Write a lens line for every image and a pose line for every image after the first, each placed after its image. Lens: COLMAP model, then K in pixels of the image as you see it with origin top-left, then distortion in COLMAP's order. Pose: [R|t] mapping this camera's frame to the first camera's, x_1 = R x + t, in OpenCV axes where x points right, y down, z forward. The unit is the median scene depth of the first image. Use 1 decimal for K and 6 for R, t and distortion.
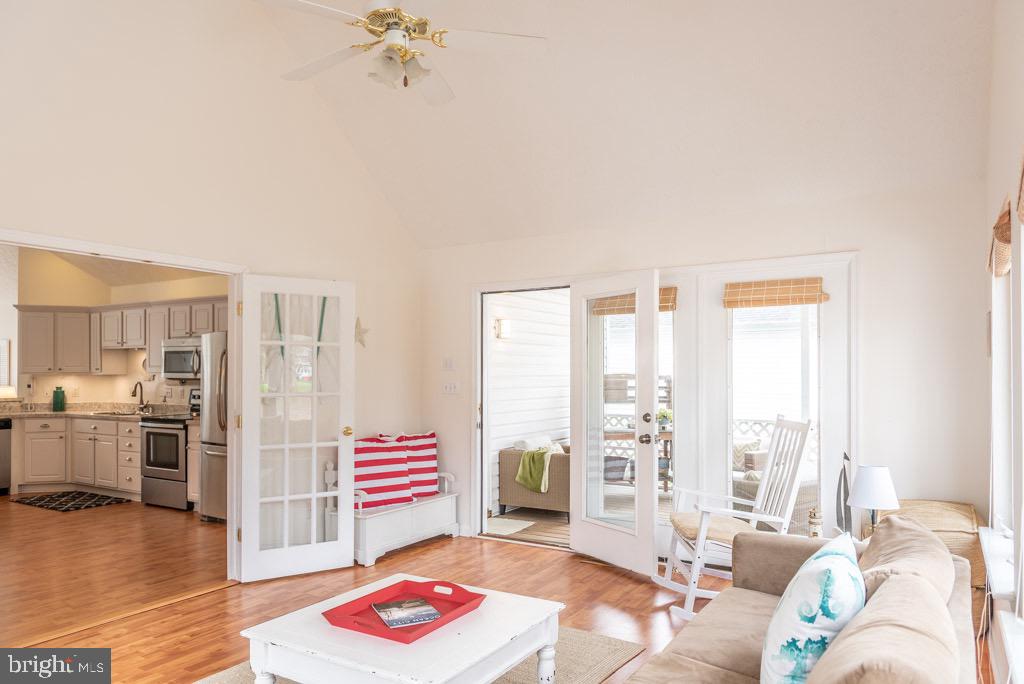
lens RADIAL K [[701.1, 0, 513.4], [0, 701.1, 372.7], [0, 0, 1]] dist [-0.000150, -0.001154]
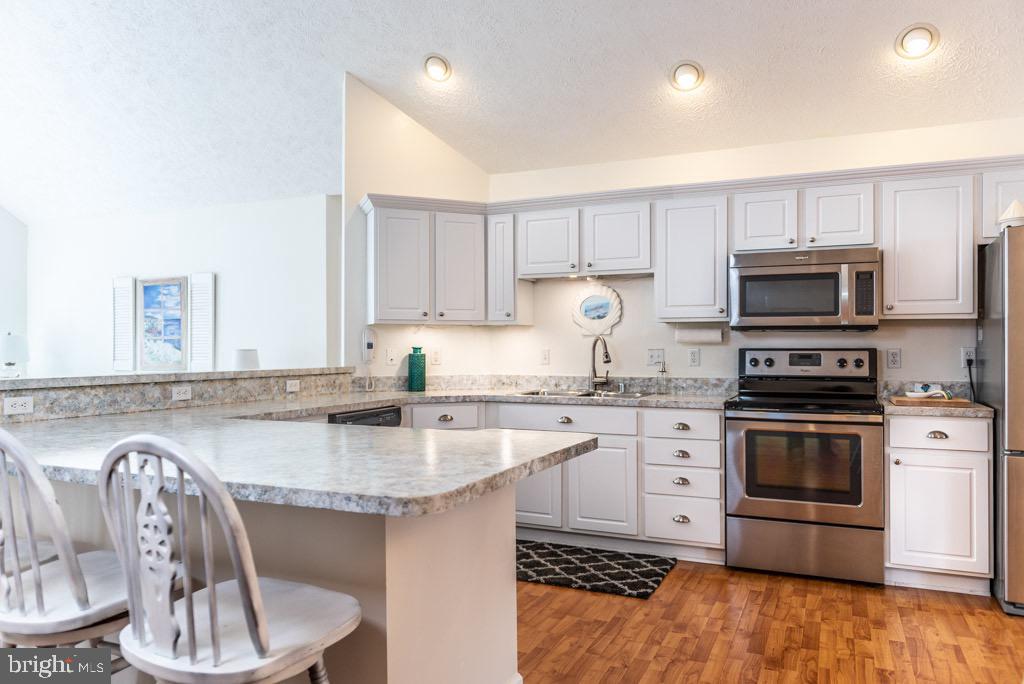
lens RADIAL K [[744.3, 0, 461.3], [0, 744.3, 353.0], [0, 0, 1]] dist [0.002229, -0.001565]
pose [[0.995006, -0.001476, 0.099805, -0.771068], [0.000955, 0.999986, 0.005269, 0.025017], [-0.099812, -0.005147, 0.994993, 0.465482]]
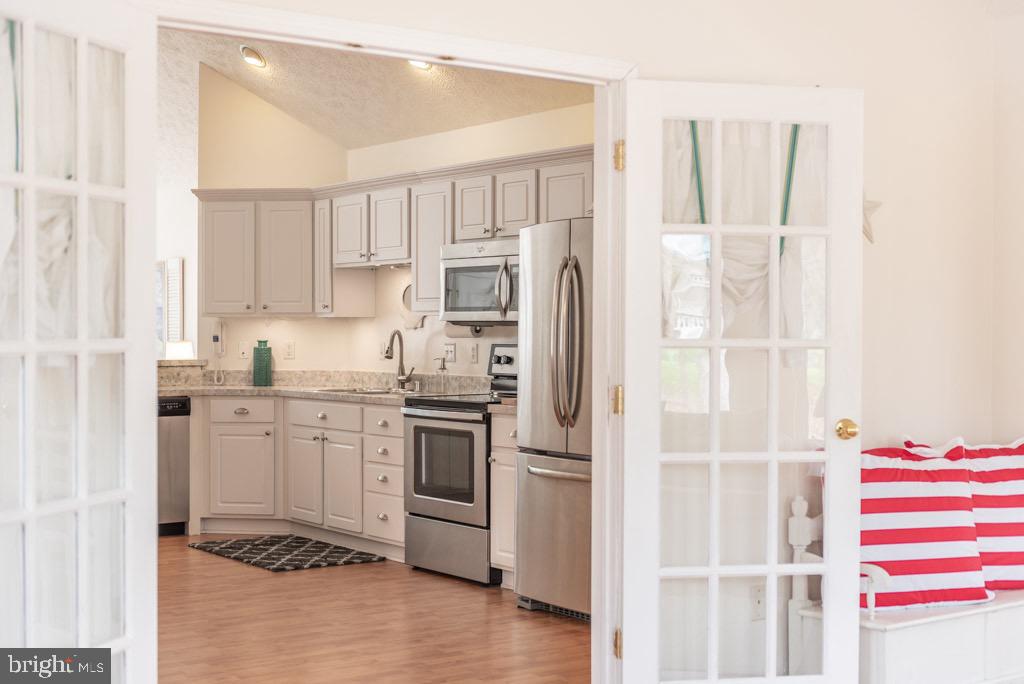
lens RADIAL K [[1441.2, 0, 511.4], [0, 1441.2, 367.3], [0, 0, 1]] dist [-0.015900, -0.037824]
pose [[0.924563, 0.011309, -0.380862, -0.059358], [-0.002372, 0.999711, 0.023927, 0.016121], [0.381023, -0.021219, 0.924322, 0.060121]]
